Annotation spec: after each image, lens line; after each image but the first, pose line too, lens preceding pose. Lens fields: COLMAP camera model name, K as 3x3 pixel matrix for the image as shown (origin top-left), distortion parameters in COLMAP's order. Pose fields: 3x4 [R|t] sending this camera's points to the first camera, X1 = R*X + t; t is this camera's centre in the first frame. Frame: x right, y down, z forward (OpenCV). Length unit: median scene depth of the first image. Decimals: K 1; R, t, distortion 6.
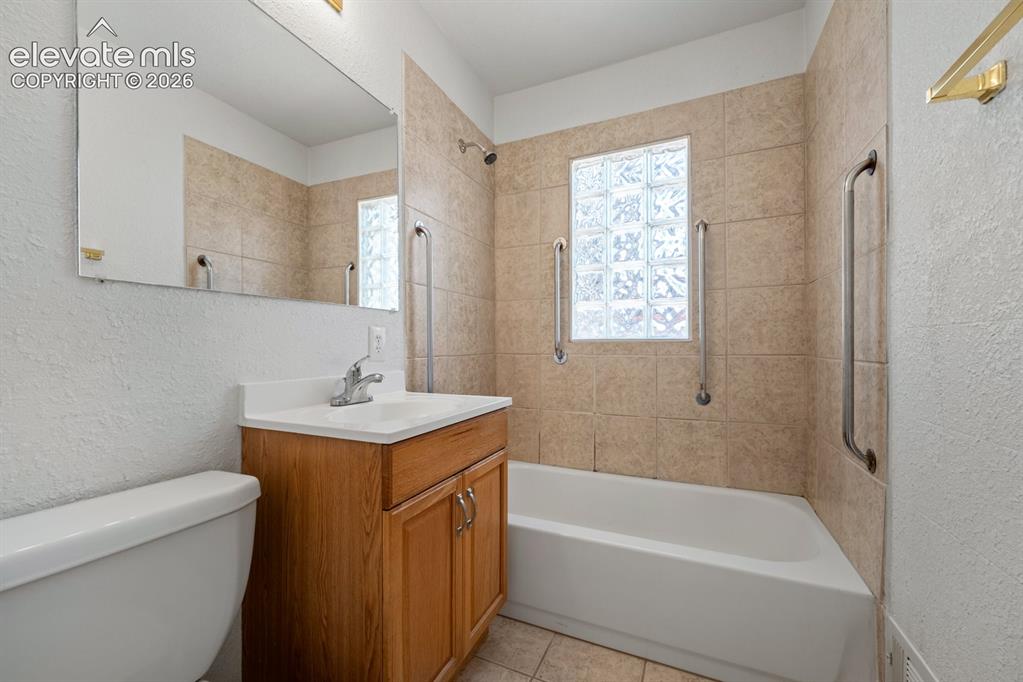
lens RADIAL K [[404.6, 0, 511.8], [0, 404.6, 344.4], [0, 0, 1]] dist [0.001289, 0.000027]
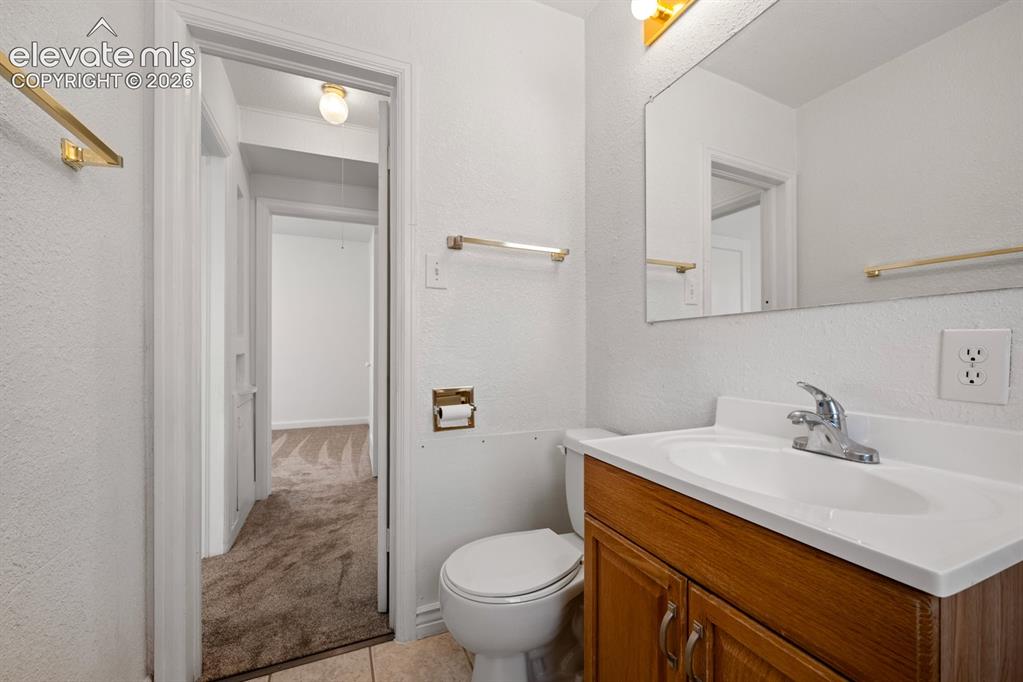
lens RADIAL K [[404.6, 0, 506.6], [0, 404.6, 346.8], [0, 0, 1]] dist [0.001289, 0.000027]
pose [[-0.671657, -0.003206, -0.740855, 0.534775], [0.002933, 0.999971, -0.006986, -0.031400], [0.740856, -0.006865, -0.671629, 1.267350]]
